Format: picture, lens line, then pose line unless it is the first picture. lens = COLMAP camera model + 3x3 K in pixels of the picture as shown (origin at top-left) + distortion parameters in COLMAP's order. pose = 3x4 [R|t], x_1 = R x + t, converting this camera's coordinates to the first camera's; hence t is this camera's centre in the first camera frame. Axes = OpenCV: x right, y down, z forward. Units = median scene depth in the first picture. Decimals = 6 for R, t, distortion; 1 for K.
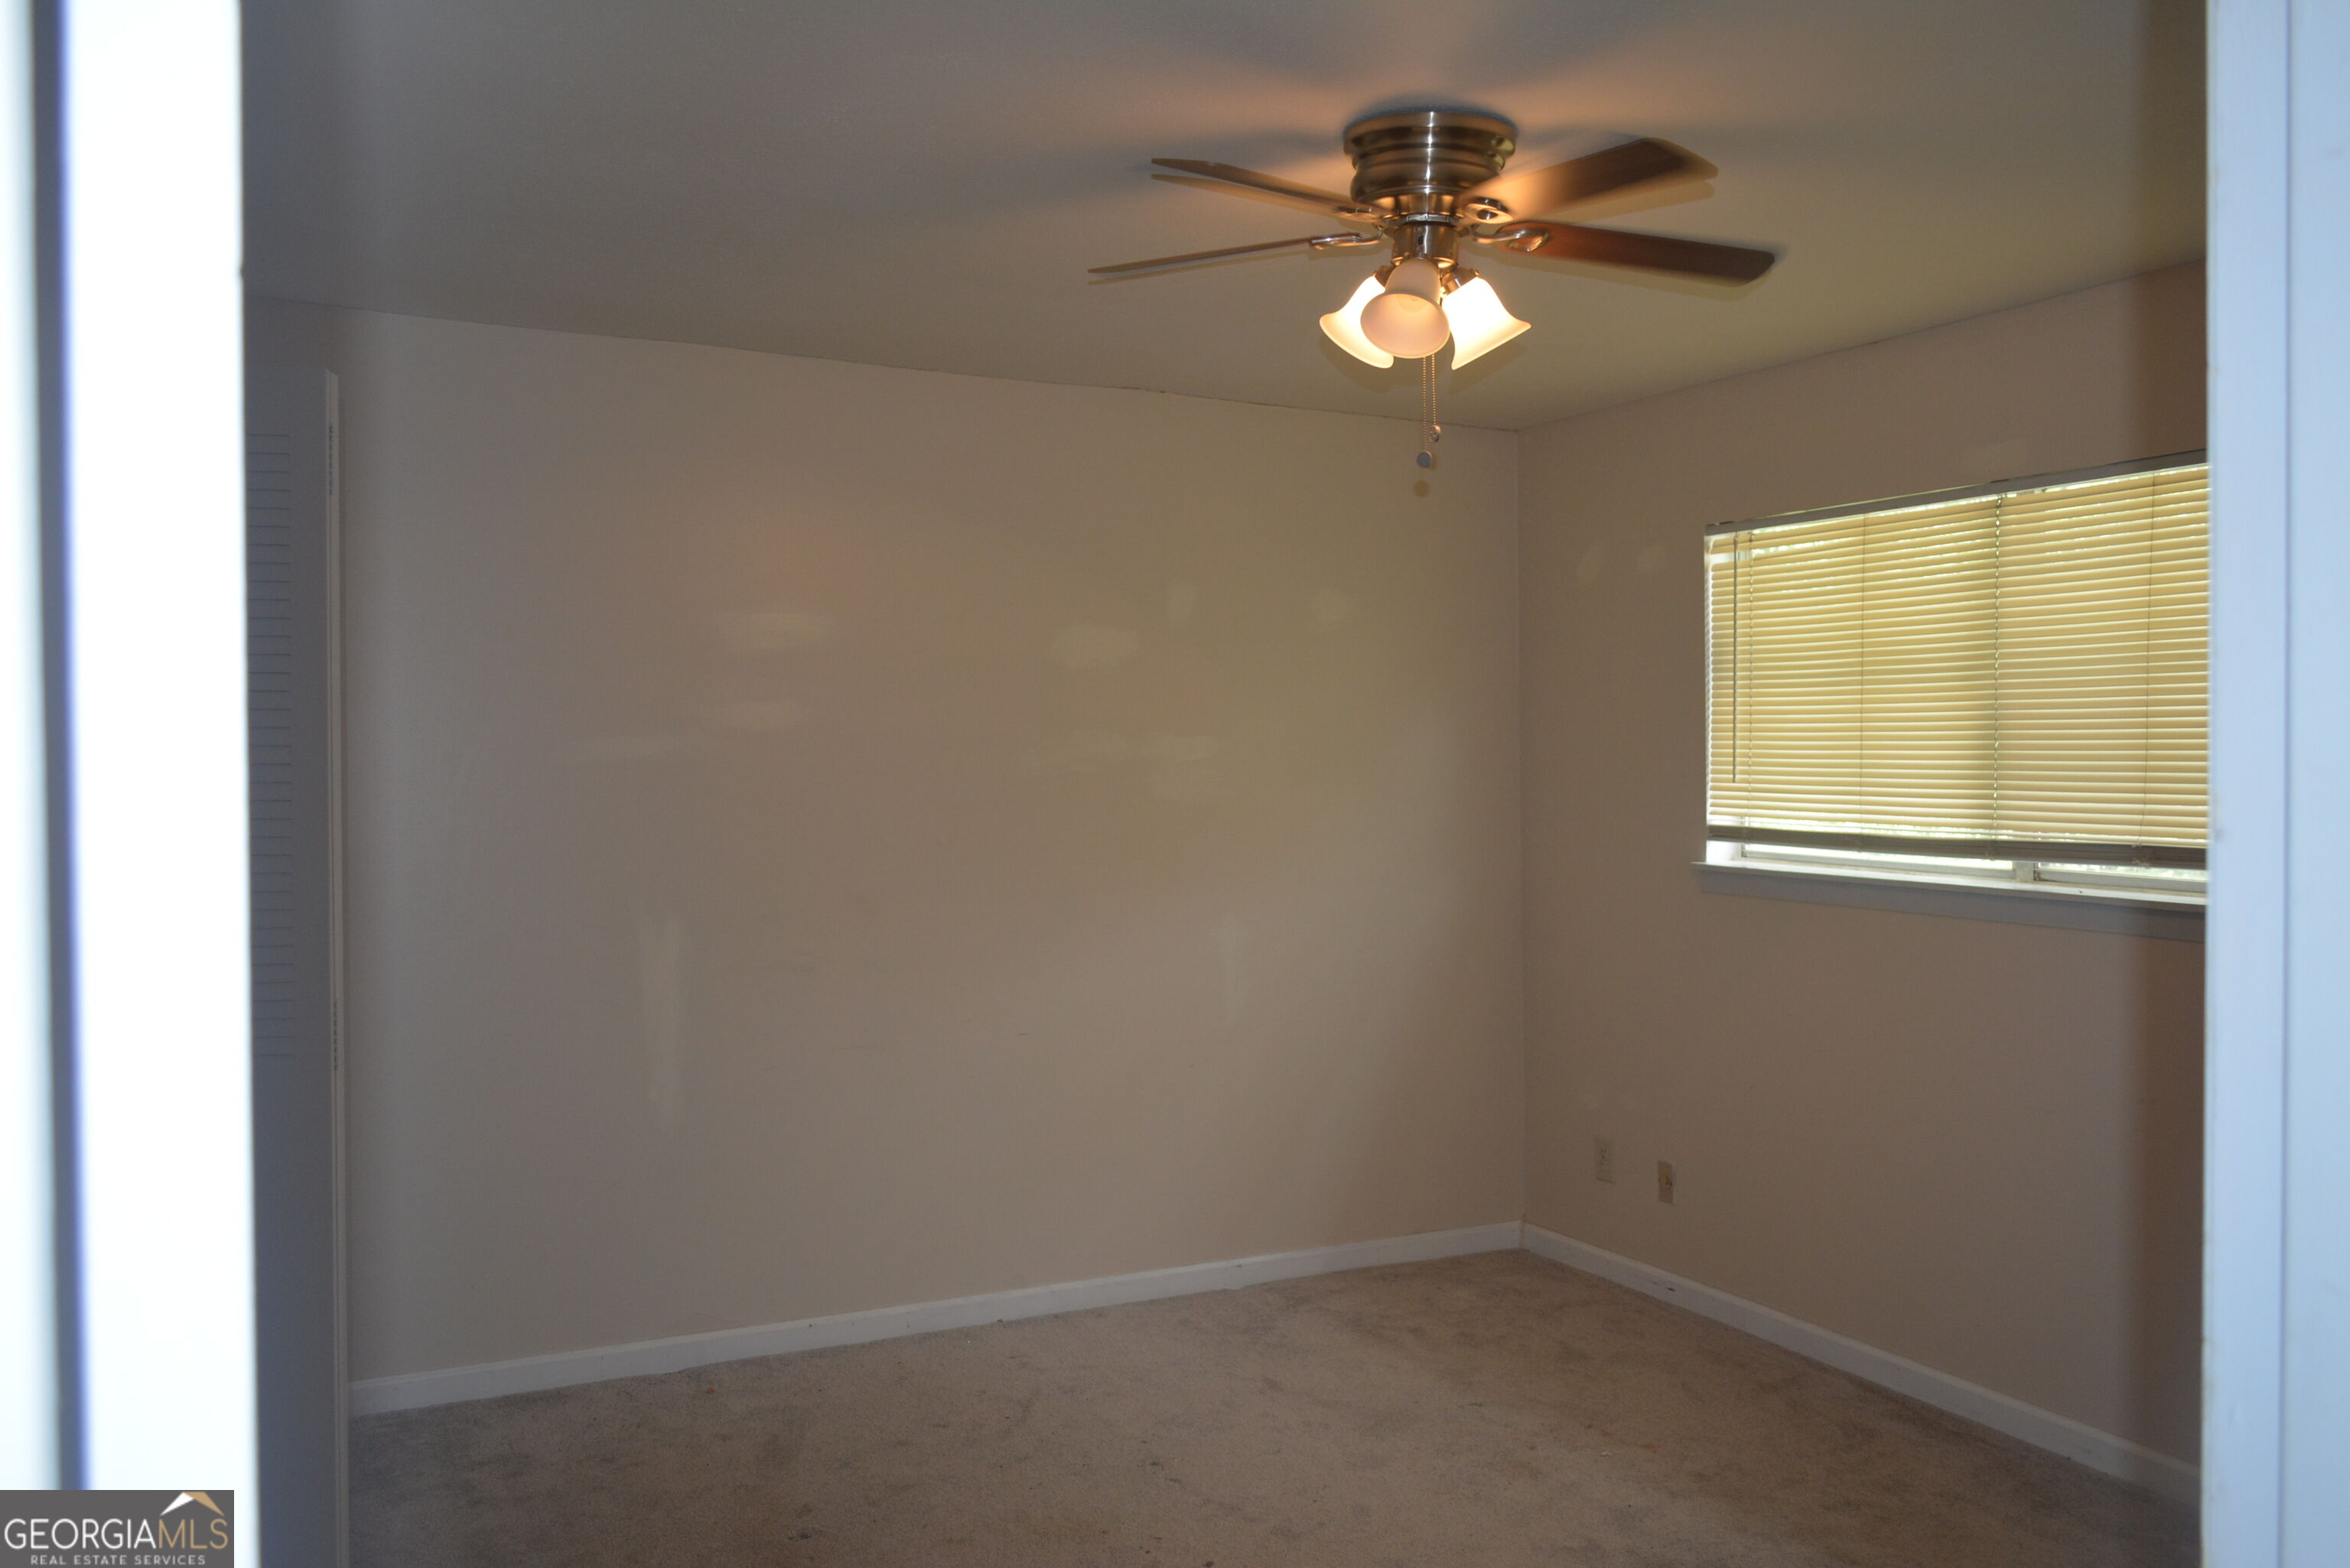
lens RADIAL K [[1873.2, 0, 1175.0], [0, 1873.2, 784.0], [0, 0, 1]] dist [0.002778, -0.003123]
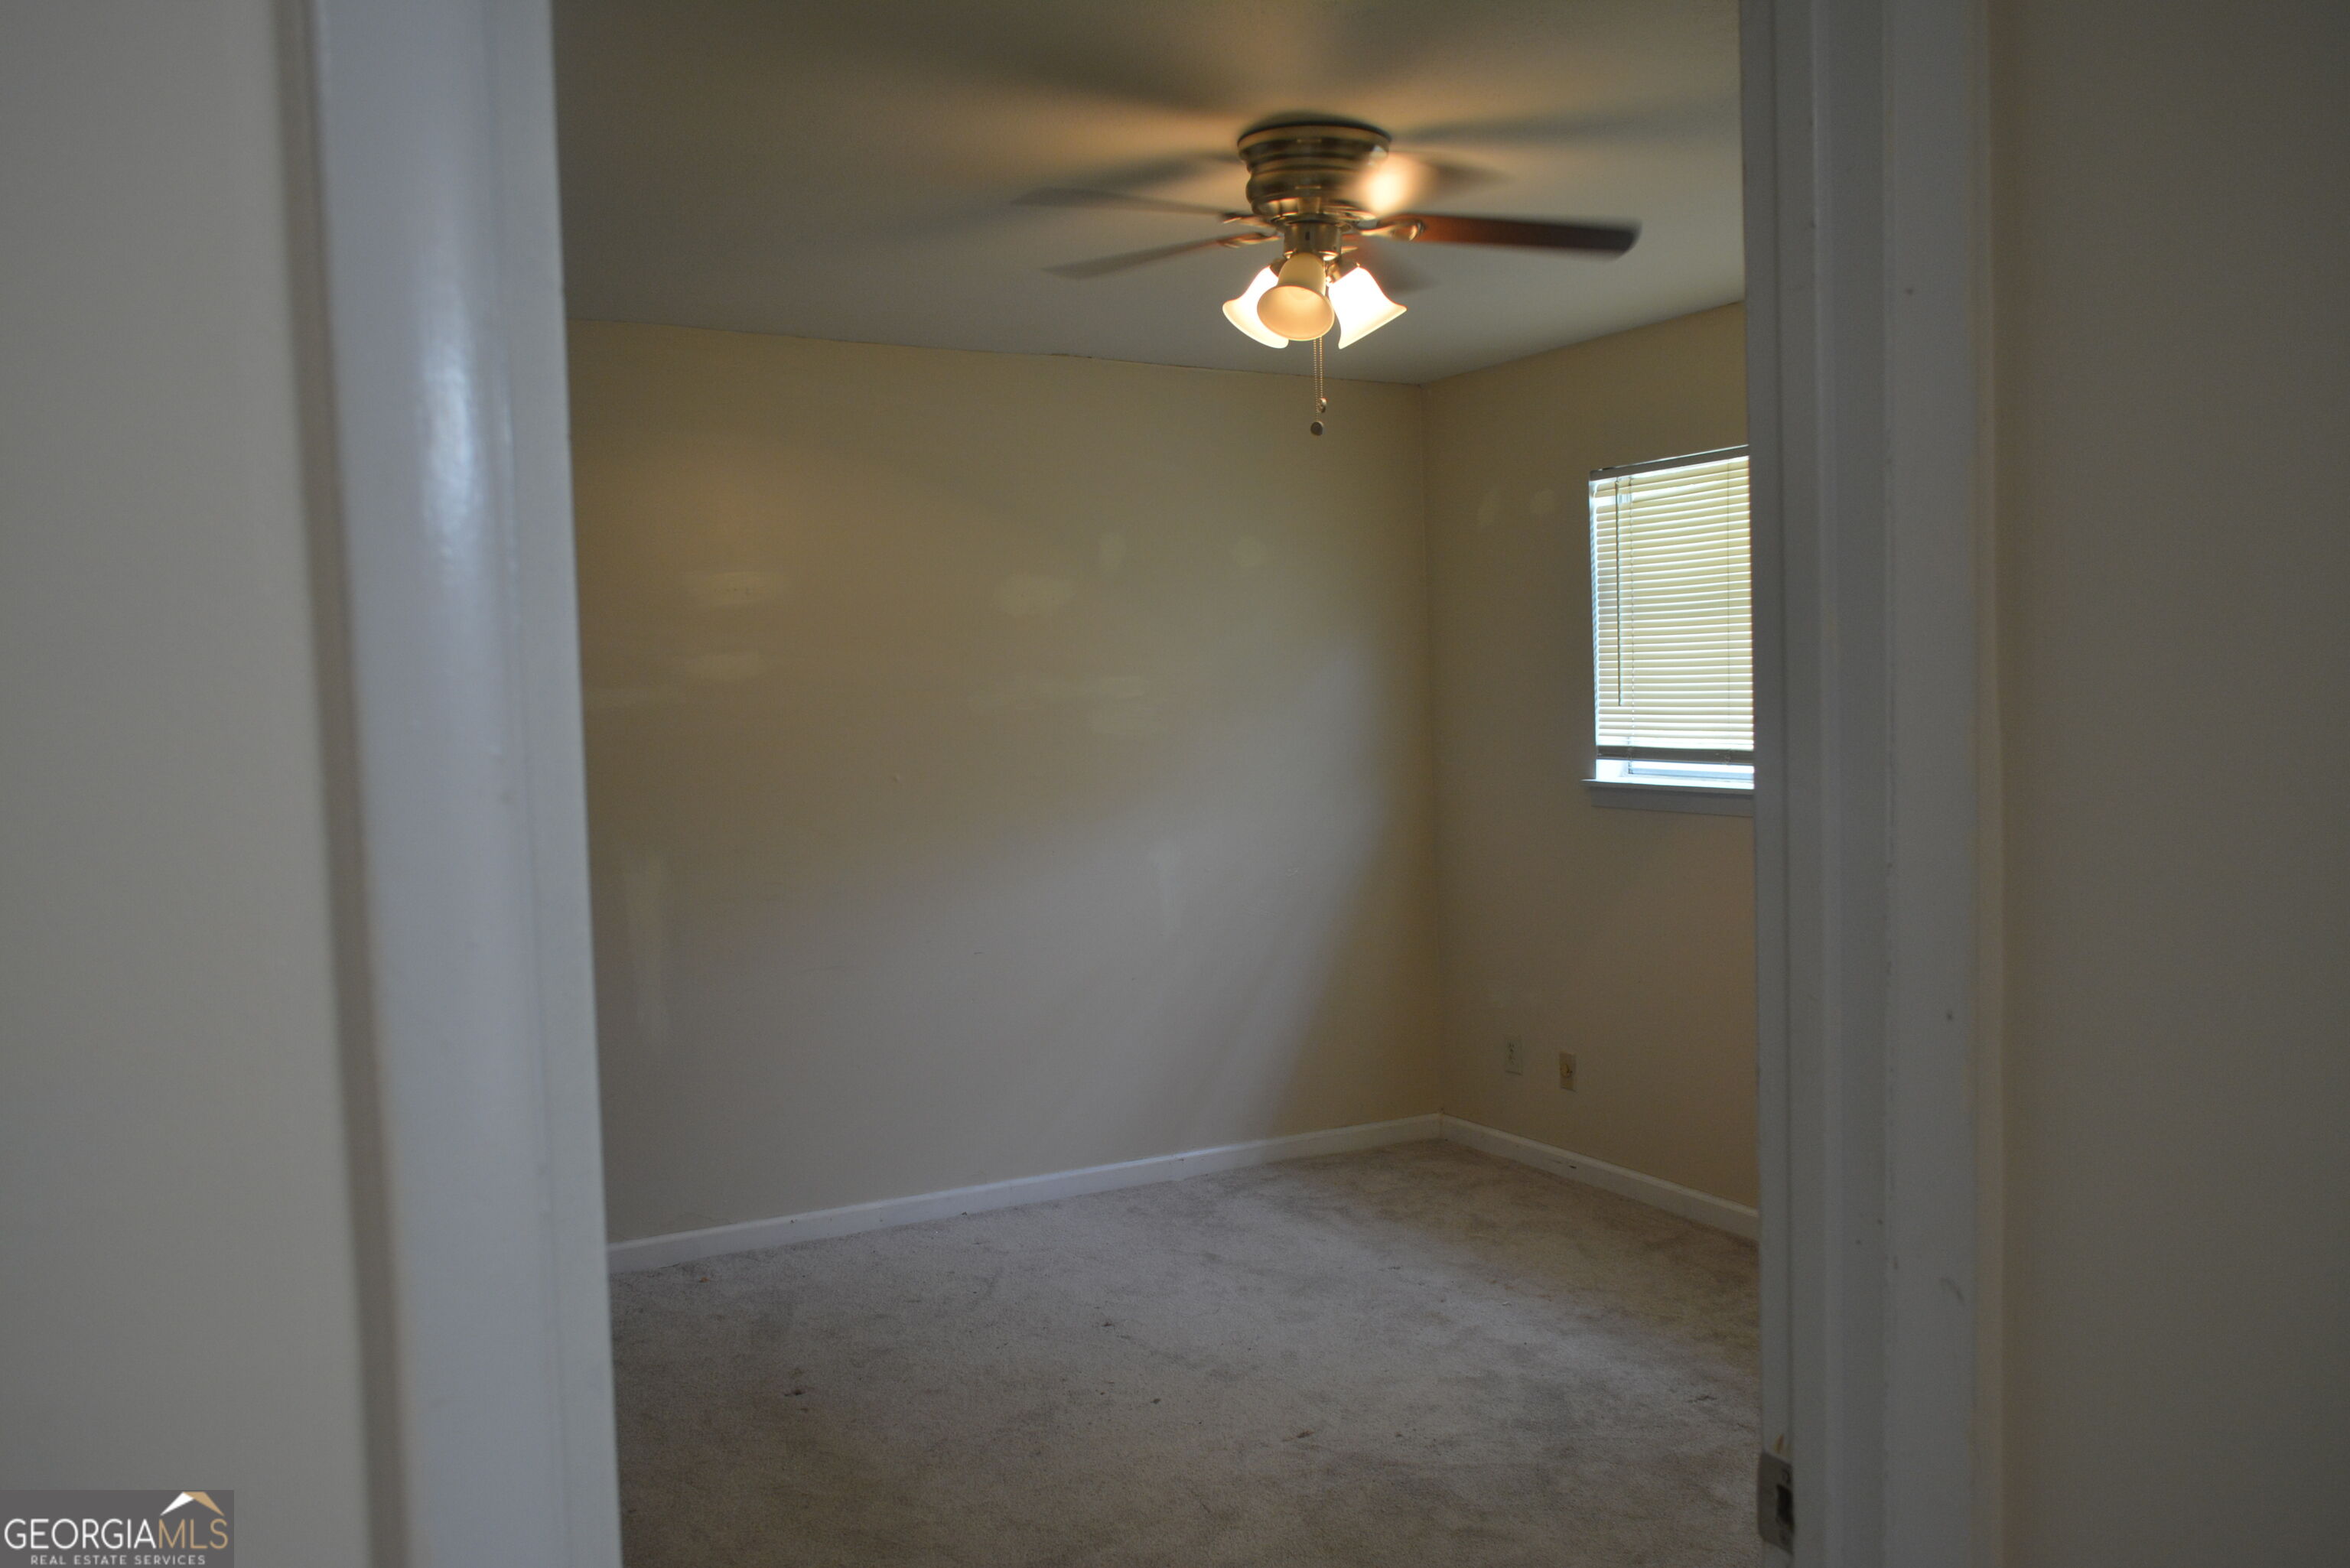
lens RADIAL K [[1873.2, 0, 1175.0], [0, 1873.2, 784.0], [0, 0, 1]] dist [0.002778, -0.003123]
pose [[0.999231, -0.026575, 0.028841, 0.005066], [0.025653, 0.999162, 0.031883, 0.003399], [-0.029664, -0.031118, 0.999075, -0.096732]]
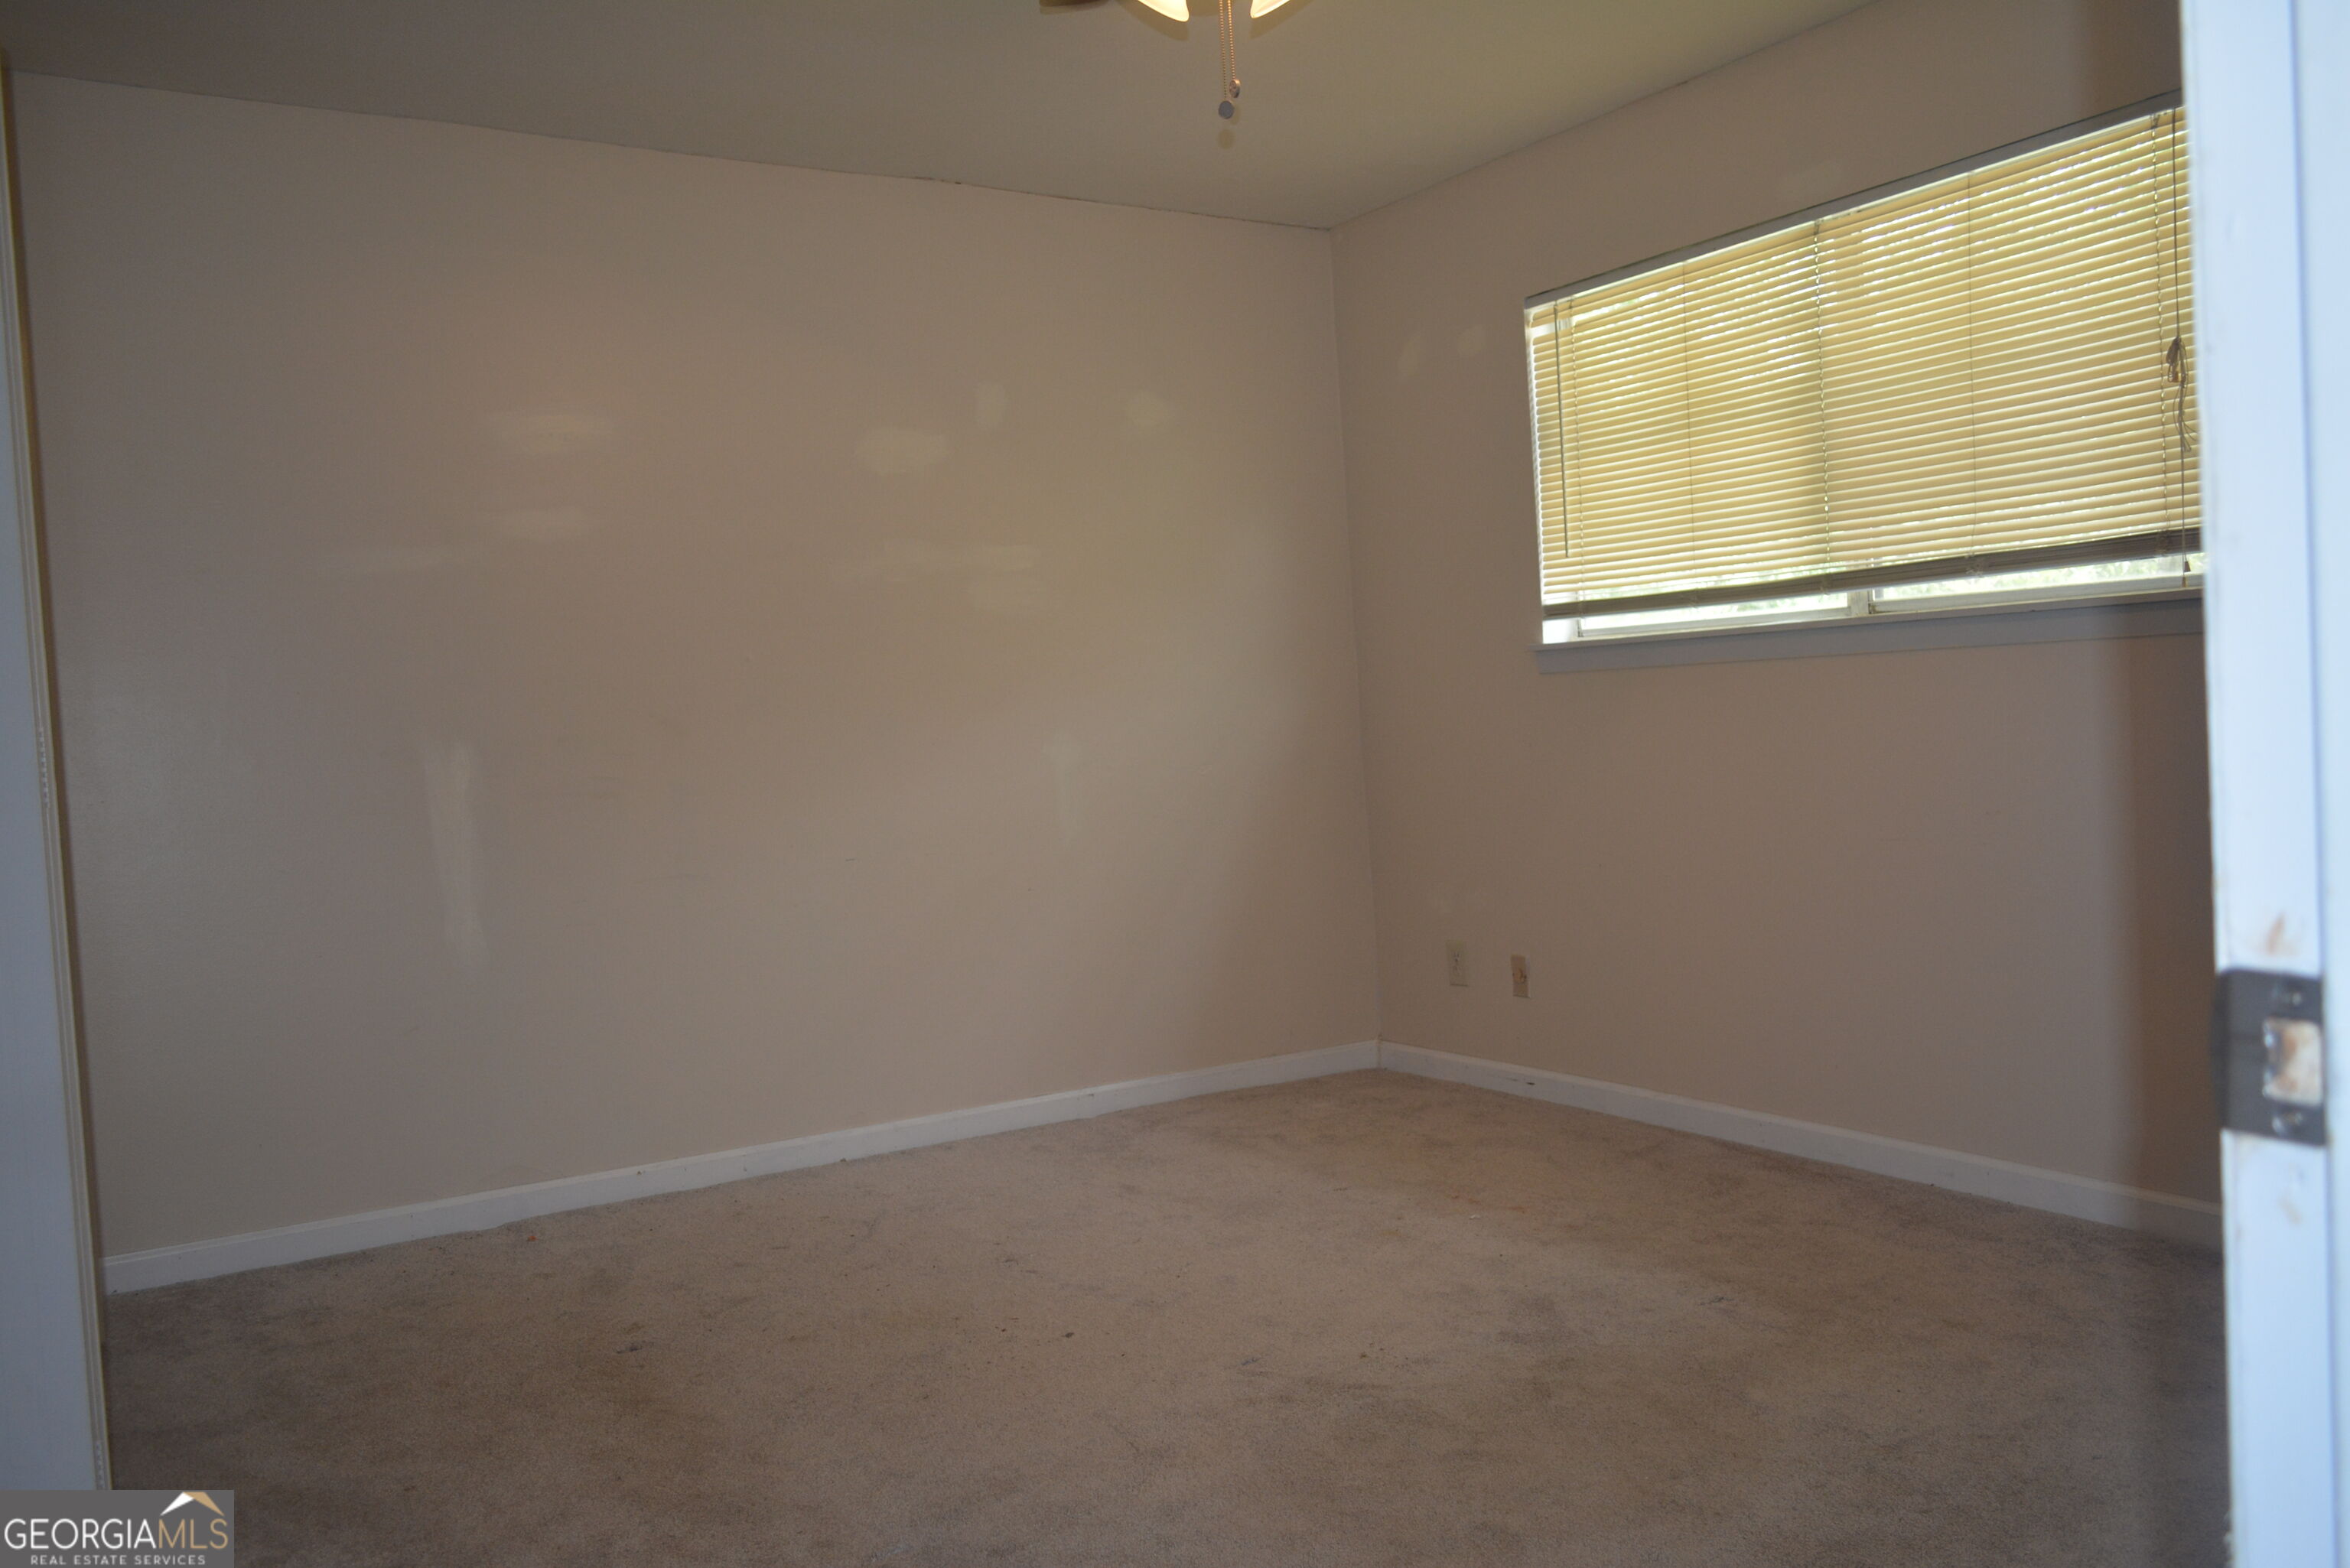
lens RADIAL K [[1873.2, 0, 1175.0], [0, 1873.2, 784.0], [0, 0, 1]] dist [0.002778, -0.003123]
pose [[0.994907, -0.057004, 0.083133, 0.006526], [0.055805, 0.998302, 0.016678, 0.093979], [-0.083943, -0.011954, 0.996399, 0.041300]]
